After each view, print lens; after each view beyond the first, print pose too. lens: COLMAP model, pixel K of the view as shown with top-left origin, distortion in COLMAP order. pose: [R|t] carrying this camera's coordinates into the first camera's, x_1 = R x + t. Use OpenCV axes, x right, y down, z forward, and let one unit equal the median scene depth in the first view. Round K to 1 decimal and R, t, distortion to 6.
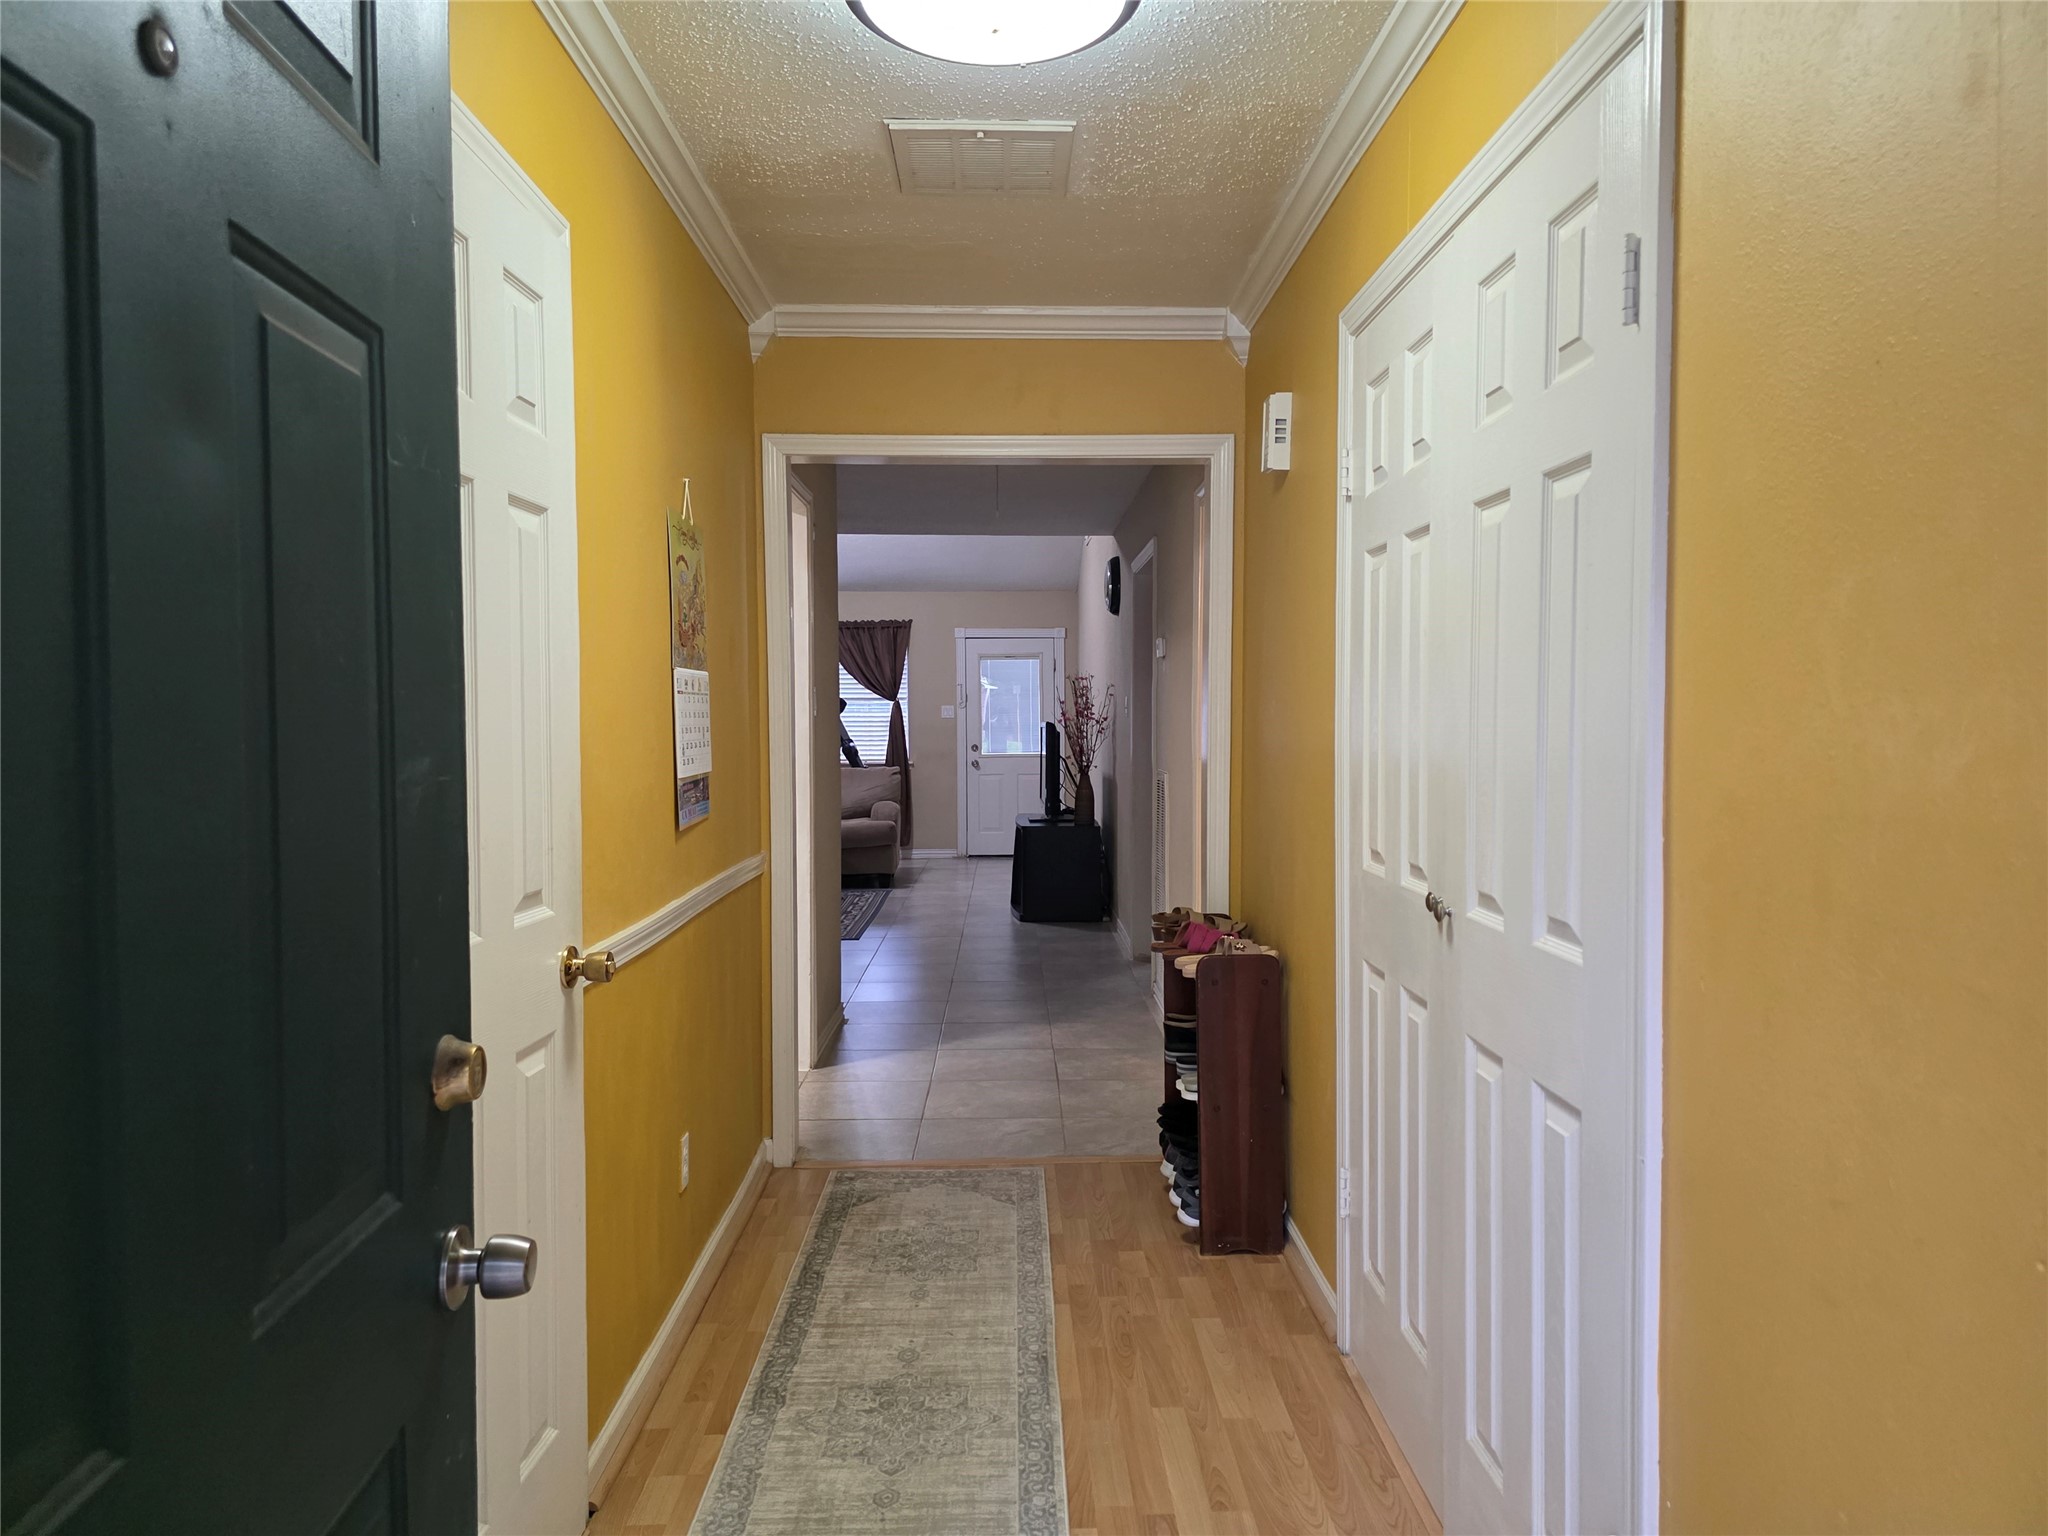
lens RADIAL K [[1376.5, 0, 1024.0], [0, 1376.5, 768.0], [0, 0, 1]] dist [0.101877, -0.000086]
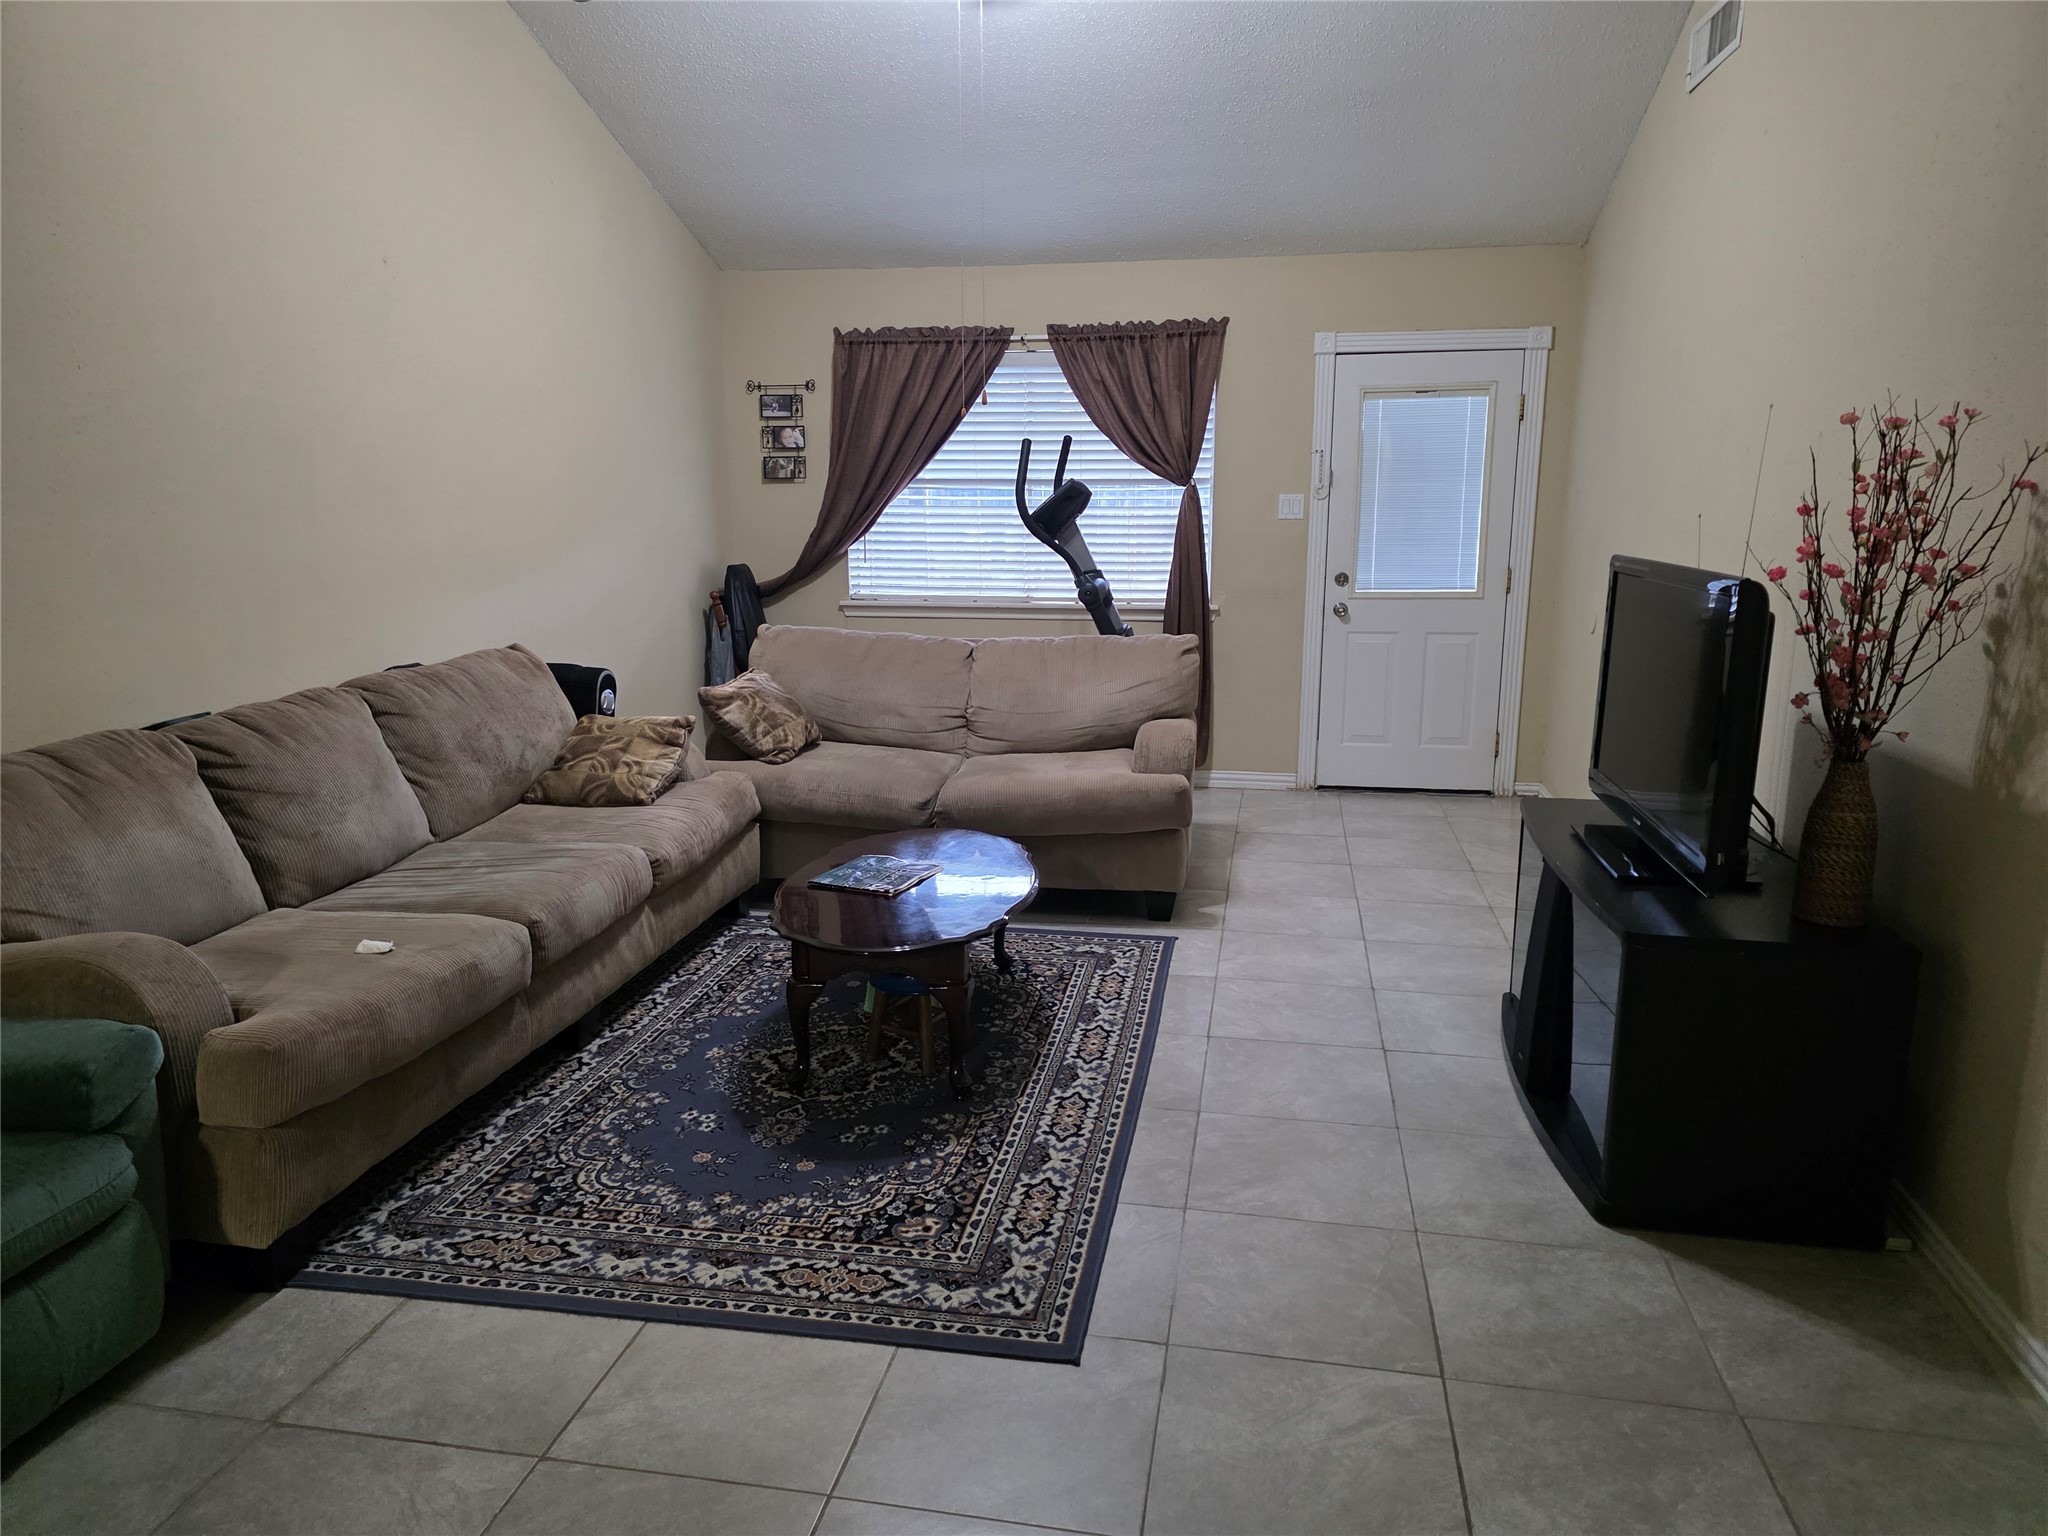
lens RADIAL K [[1376.5, 0, 1024.0], [0, 1376.5, 768.0], [0, 0, 1]] dist [0.101877, -0.000086]
pose [[0.981207, 0.045309, -0.187565, -0.051792], [-0.013932, 0.986140, 0.165331, -0.028987], [0.192456, -0.159611, 0.968238, 0.470133]]
